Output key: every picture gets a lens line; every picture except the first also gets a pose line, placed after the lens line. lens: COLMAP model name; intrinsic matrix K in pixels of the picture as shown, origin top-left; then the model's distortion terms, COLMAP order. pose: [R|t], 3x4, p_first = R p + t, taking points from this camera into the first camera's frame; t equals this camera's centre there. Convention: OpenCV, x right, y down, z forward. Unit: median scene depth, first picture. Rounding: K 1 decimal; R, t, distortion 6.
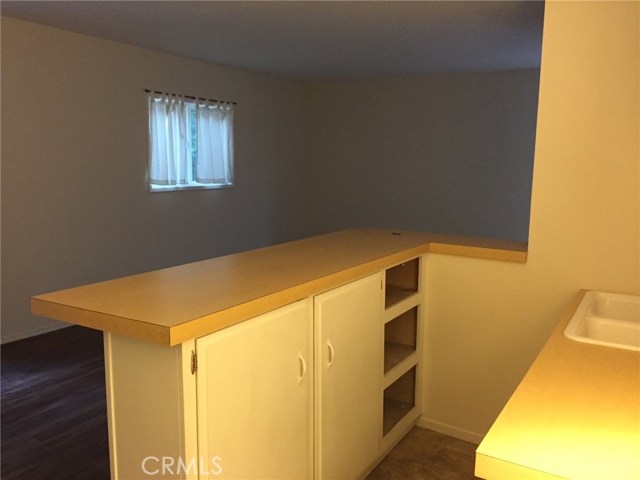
lens RADIAL K [[541.6, 0, 320.4], [0, 541.6, 221.5], [0, 0, 1]] dist [0.078083, -0.108975]
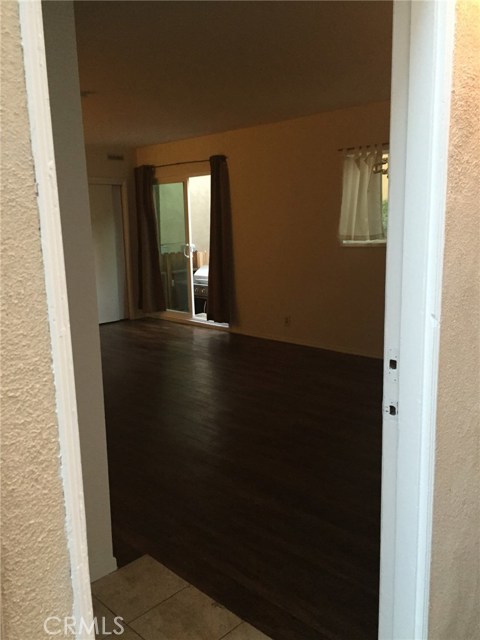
lens RADIAL K [[541.6, 0, 240.0], [0, 541.6, 320.0], [0, 0, 1]] dist [0.078083, -0.108975]
pose [[-0.213231, 0.169097, -0.962257, 1.401633], [-0.089882, 0.977336, 0.191665, -0.177682], [0.972859, 0.127358, -0.193199, 1.844165]]
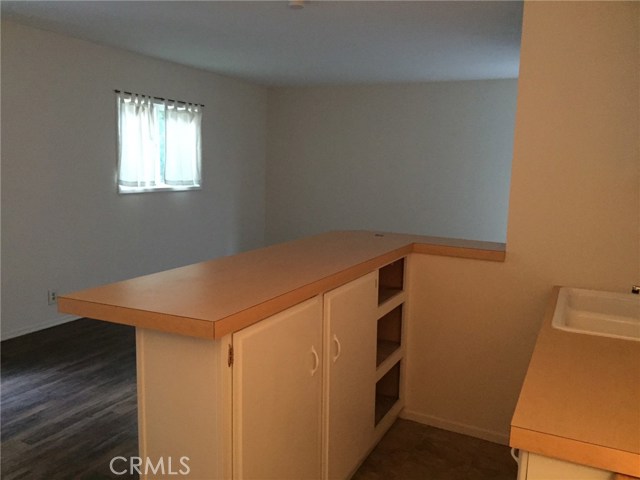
lens RADIAL K [[541.6, 0, 320.4], [0, 541.6, 221.5], [0, 0, 1]] dist [0.078083, -0.108975]
pose [[0.995438, 0.001824, 0.095390, -0.078157], [-0.001352, 0.999986, -0.005018, 0.001696], [-0.095398, 0.004866, 0.995427, -0.033745]]
